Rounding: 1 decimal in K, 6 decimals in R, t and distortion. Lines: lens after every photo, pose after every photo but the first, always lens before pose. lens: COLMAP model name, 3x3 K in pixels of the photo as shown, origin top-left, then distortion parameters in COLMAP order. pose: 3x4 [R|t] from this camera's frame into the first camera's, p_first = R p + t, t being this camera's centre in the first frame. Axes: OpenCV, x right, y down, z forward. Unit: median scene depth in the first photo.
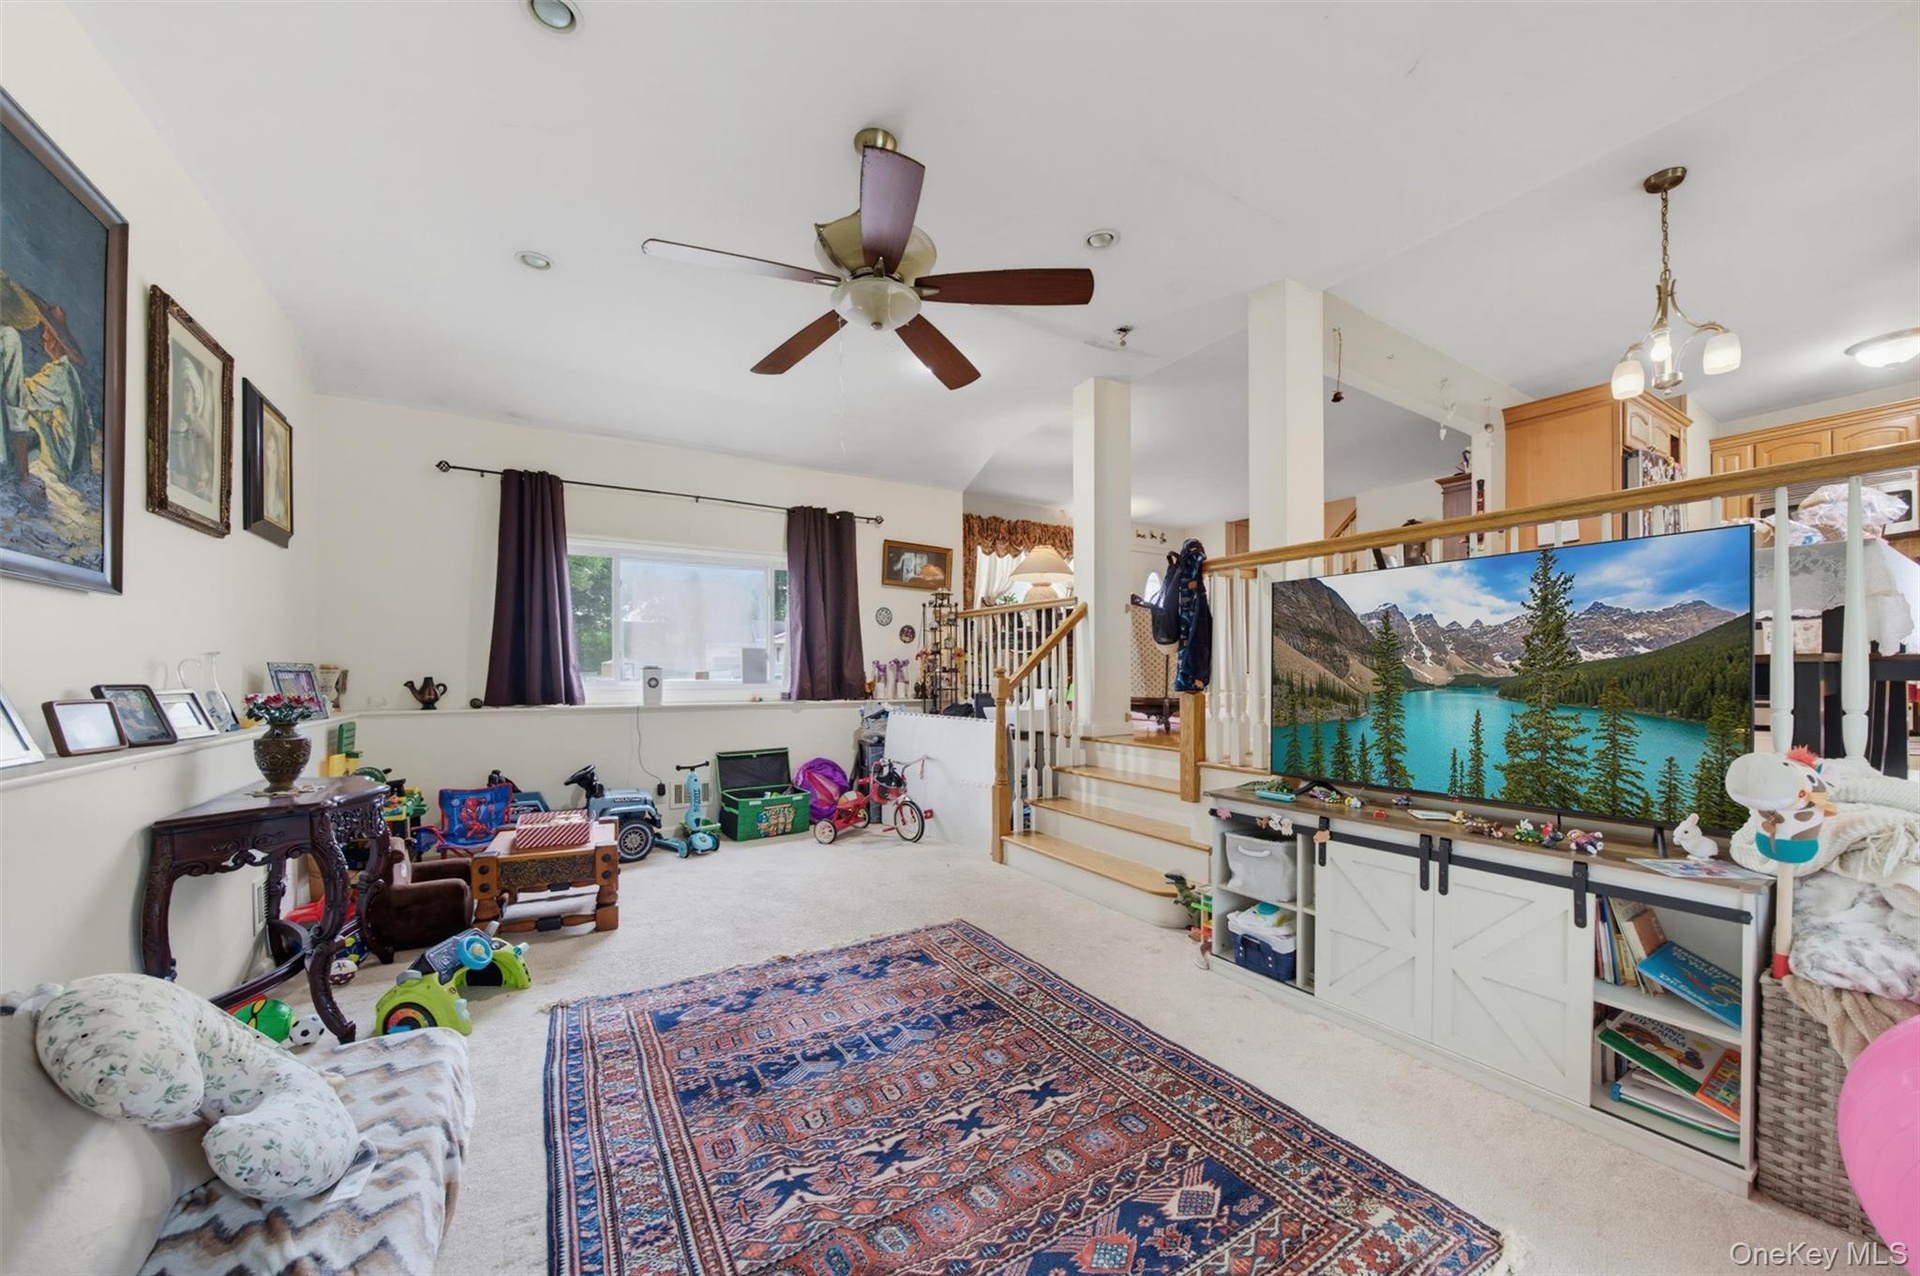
lens RADIAL K [[703.3, 0, 960.4], [0, 703.3, 667.4], [0, 0, 1]] dist [-0.015396, 0.004449]
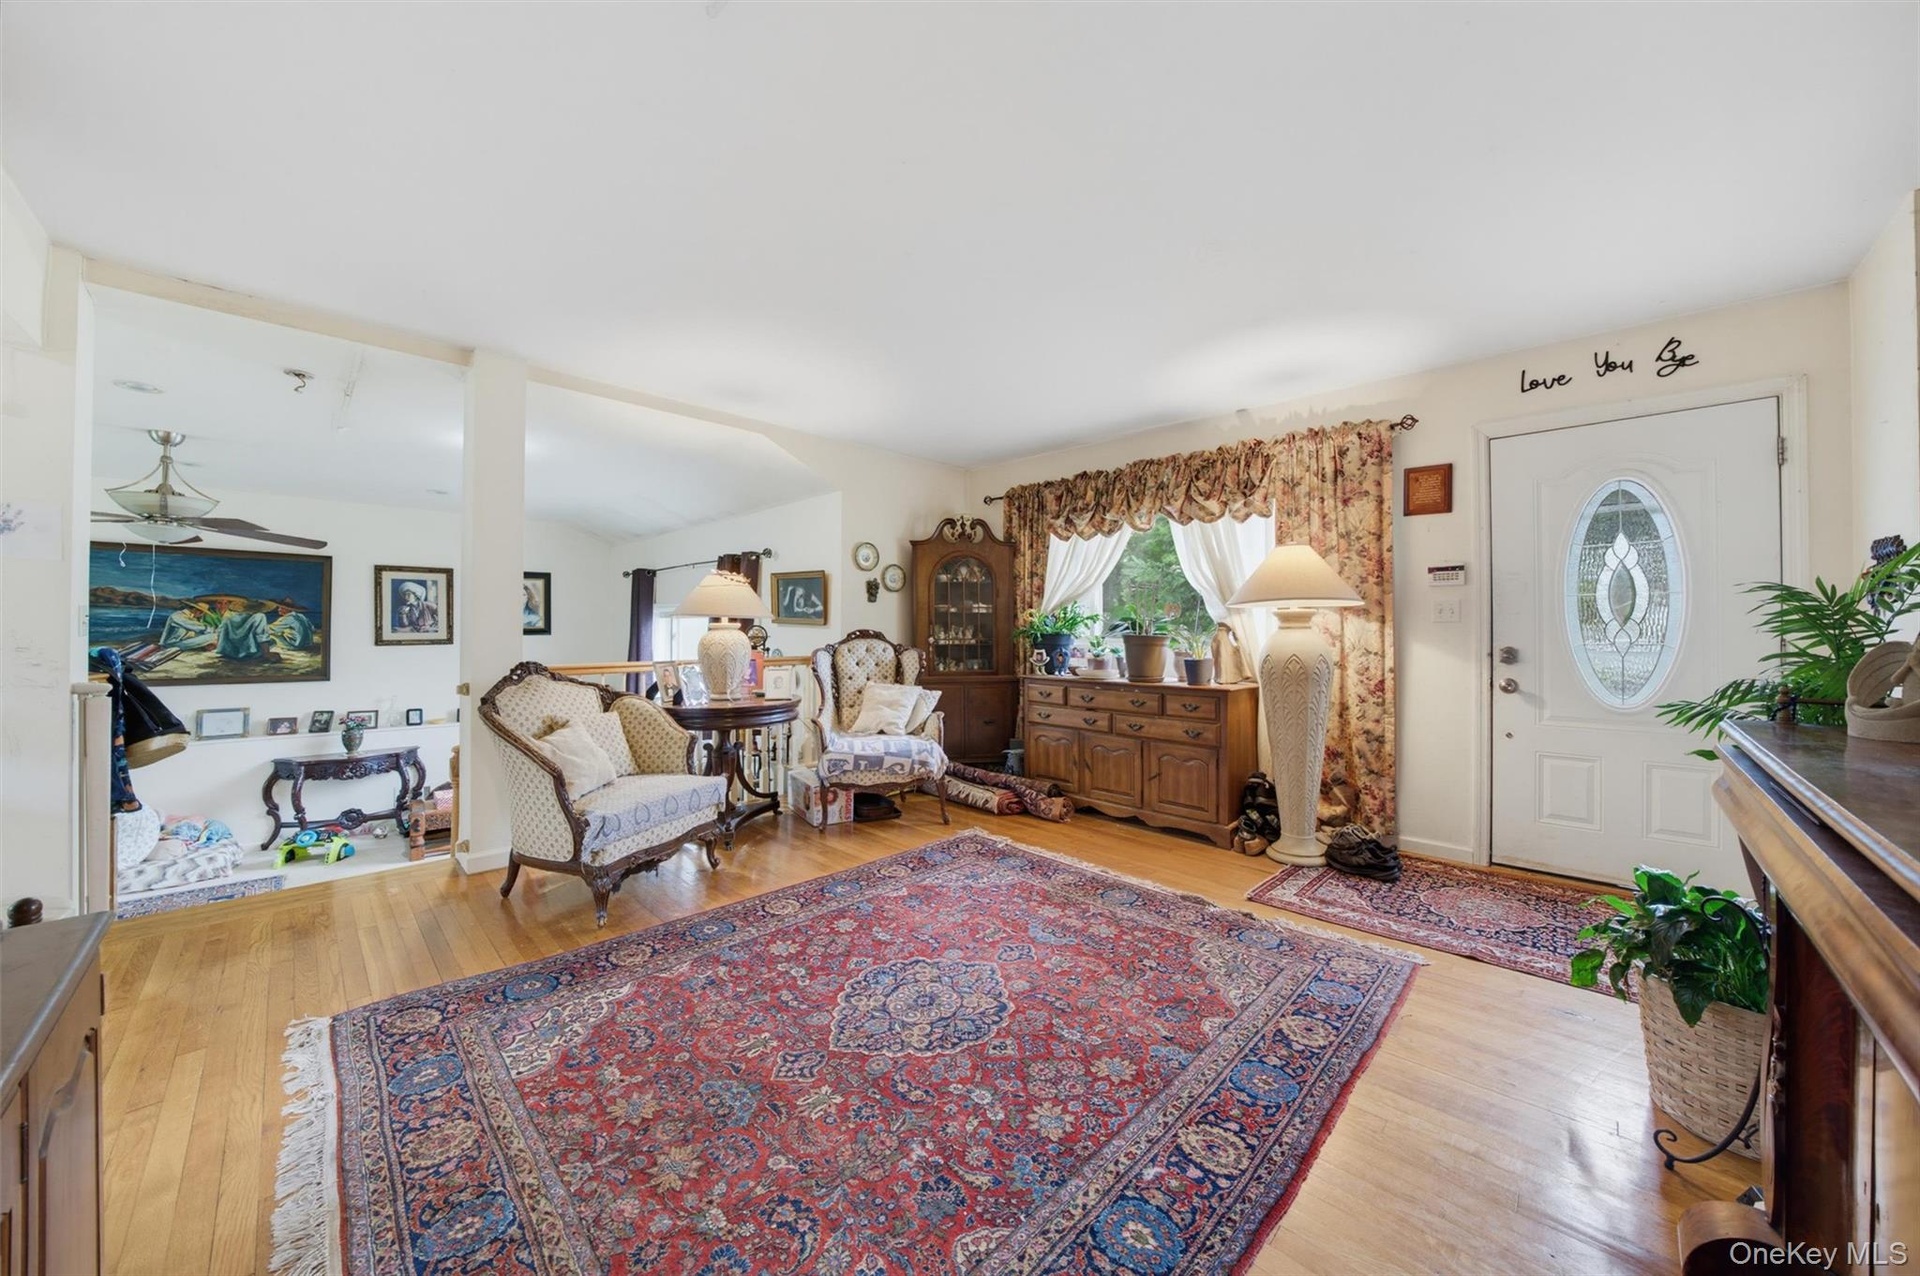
lens RADIAL K [[666.0, 0, 962.8], [0, 666.0, 631.8], [0, 0, 1]] dist [-0.027667, 0.003284]
pose [[0.249467, 0.001709, -0.968382, 1.444542], [0.003280, 0.999991, 0.002610, -0.206119], [0.968378, -0.003828, 0.249459, 1.930317]]
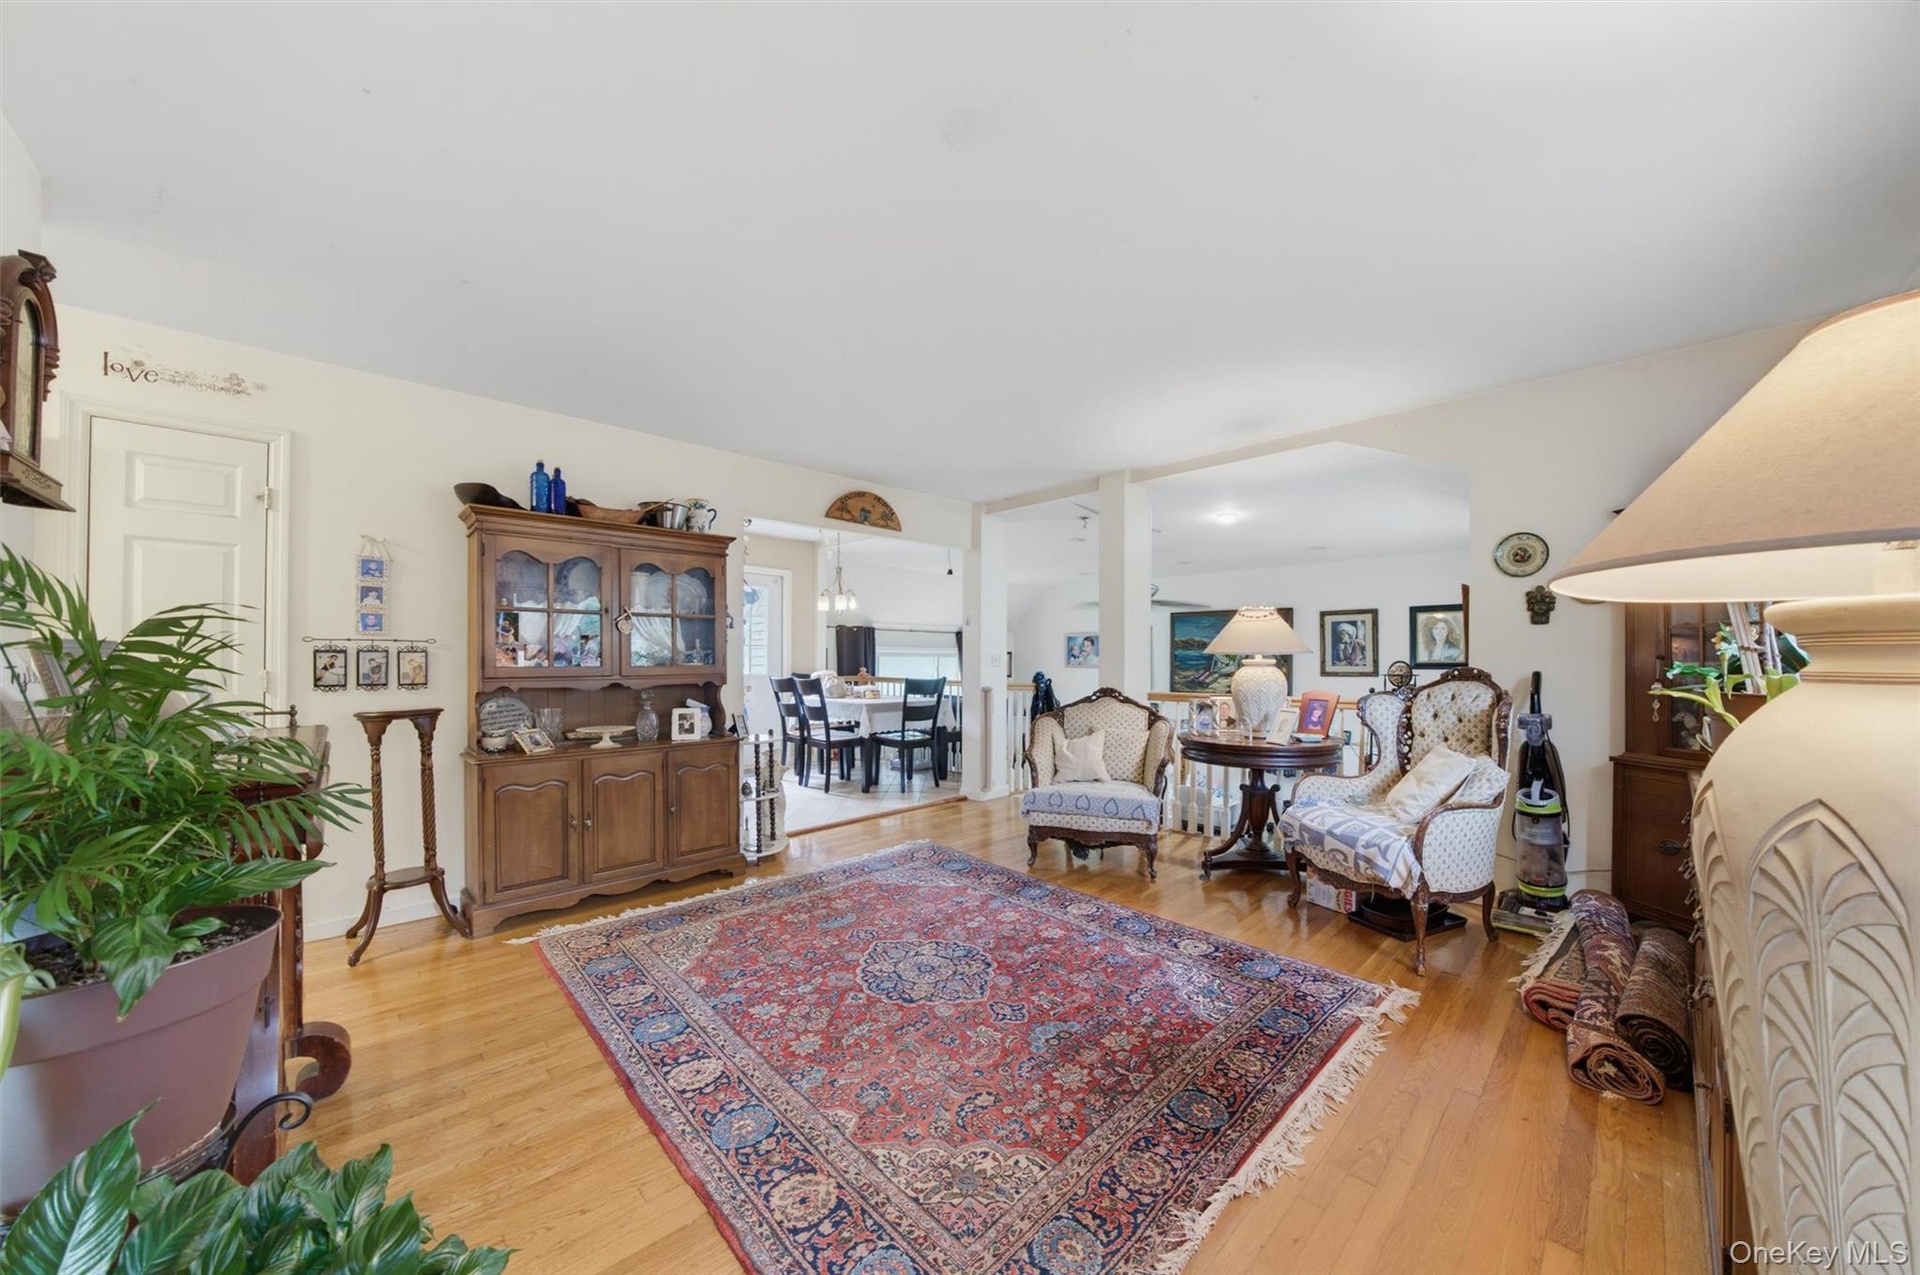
lens RADIAL K [[666.3, 0, 966.9], [0, 666.3, 671.0], [0, 0, 1]] dist [-0.024352, 0.000348]
pose [[-0.975717, 0.000611, -0.219033, 0.948619], [-0.002340, 0.999910, 0.013213, -0.214141], [0.219021, 0.013405, -0.975628, 2.820890]]
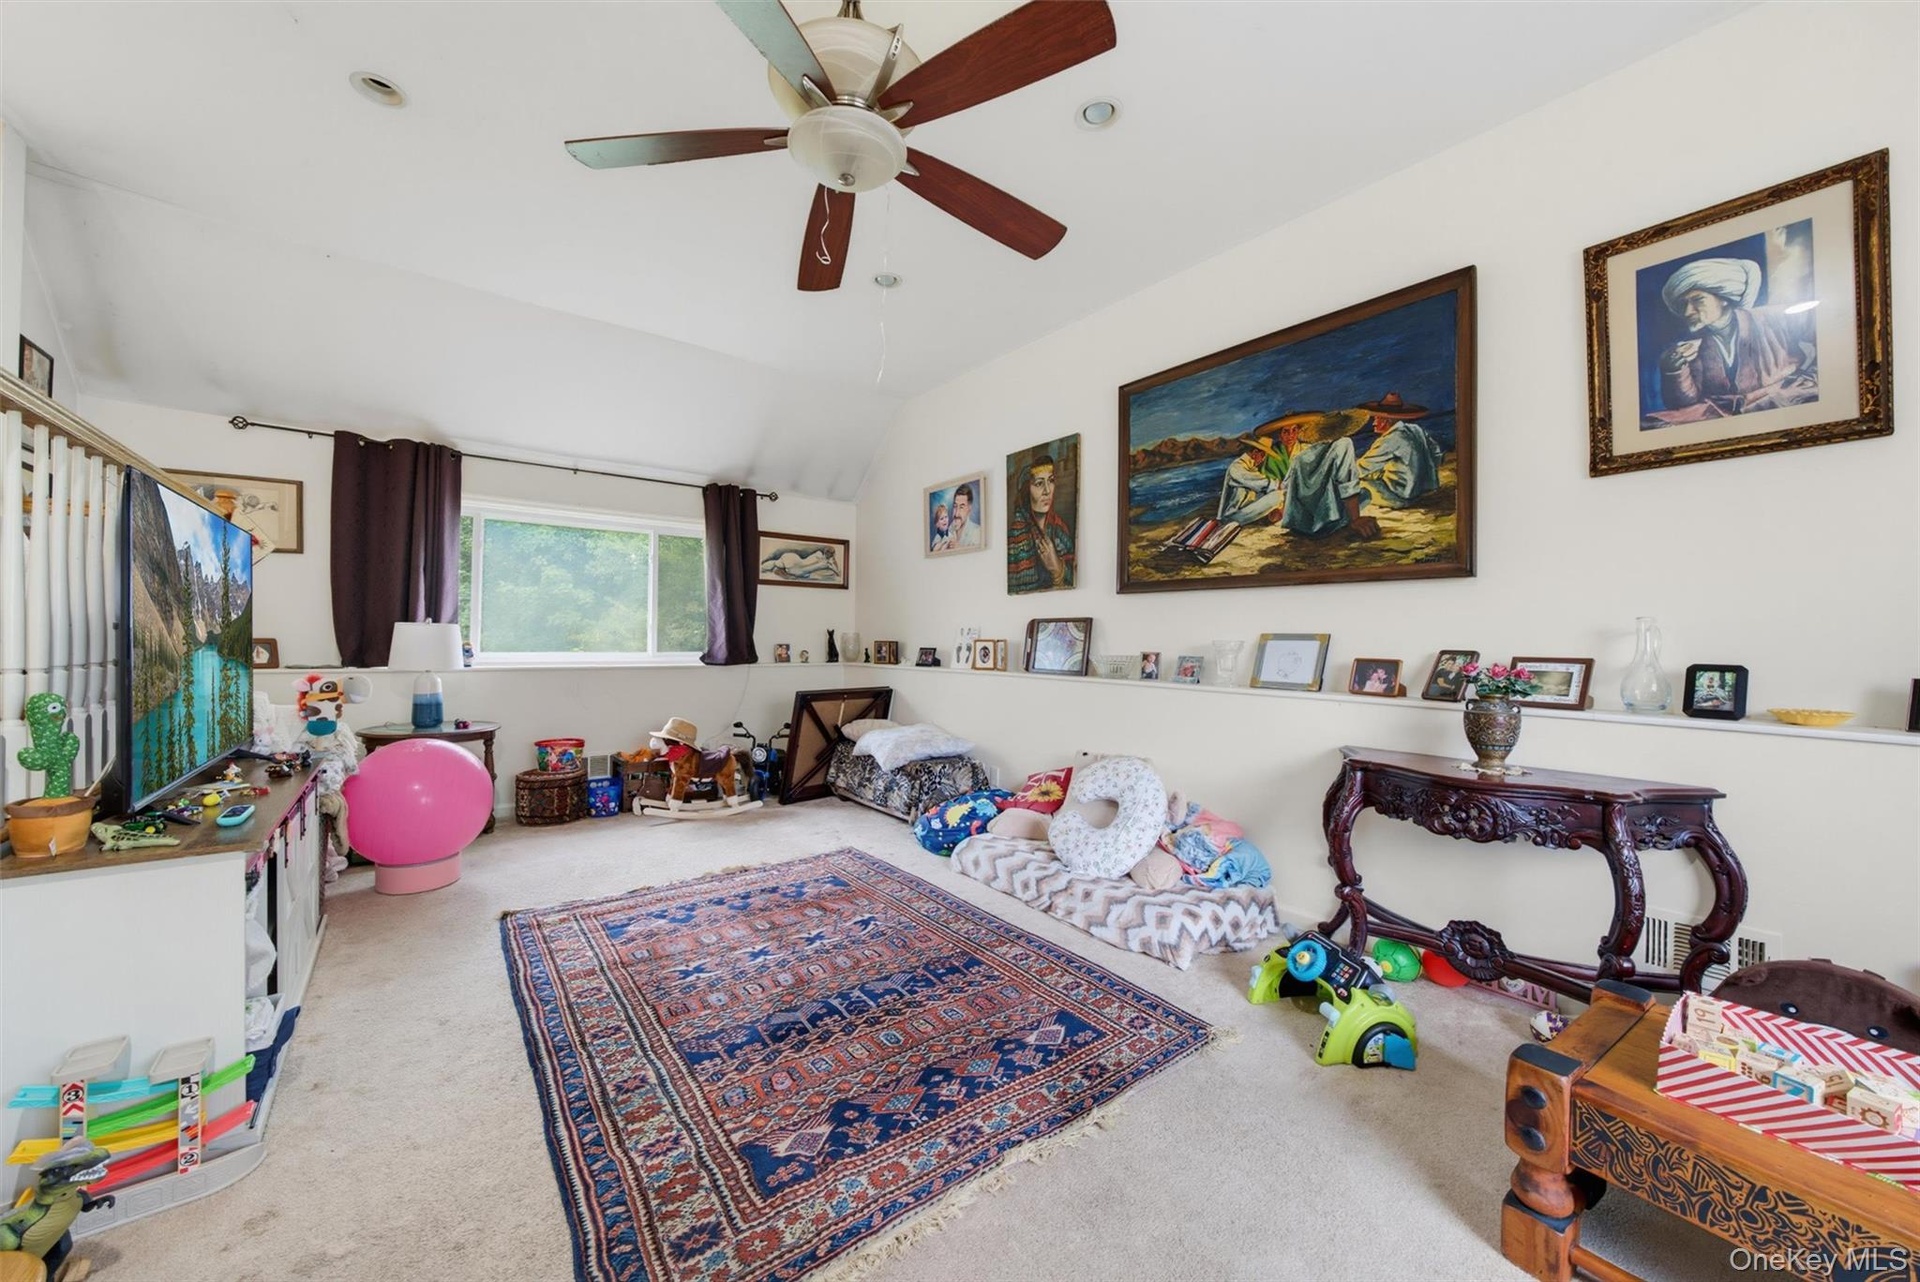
lens RADIAL K [[692.8, 0, 942.1], [0, 692.8, 634.0], [0, 0, 1]] dist [-0.029869, 0.004561]
pose [[-0.994712, -0.009794, -0.102232, -0.115092], [-0.008451, 0.999872, -0.013564, 0.012604], [0.102352, -0.012629, -0.994668, 1.355296]]
